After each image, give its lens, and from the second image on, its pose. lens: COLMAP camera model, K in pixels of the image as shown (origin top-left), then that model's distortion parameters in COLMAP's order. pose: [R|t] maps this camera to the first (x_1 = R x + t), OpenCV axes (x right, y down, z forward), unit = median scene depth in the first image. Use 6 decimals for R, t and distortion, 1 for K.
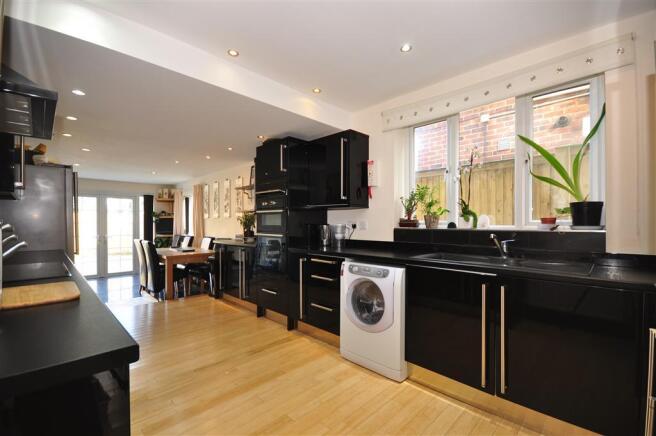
lens RADIAL K [[286.6, 0, 328.0], [0, 286.6, 218.0], [0, 0, 1]] dist [0.000701, -0.013761]
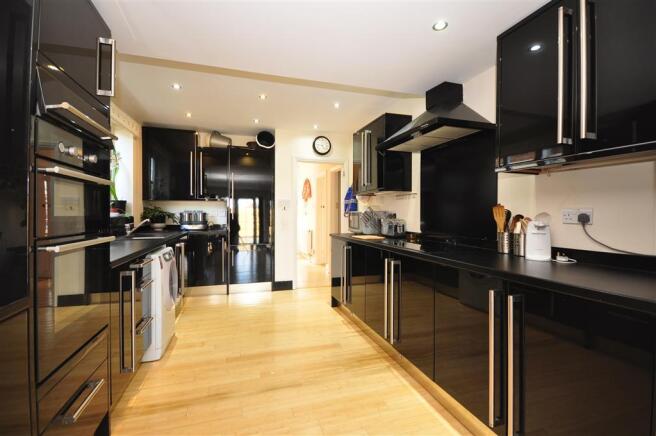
lens RADIAL K [[297.2, 0, 328.0], [0, 297.2, 218.0], [0, 0, 1]] dist [0.000852, -0.014637]
pose [[-0.882928, -0.004181, 0.469490, -0.369552], [-0.002680, 0.999989, 0.003865, 0.013573], [-0.469501, 0.002154, -0.882929, 0.677592]]
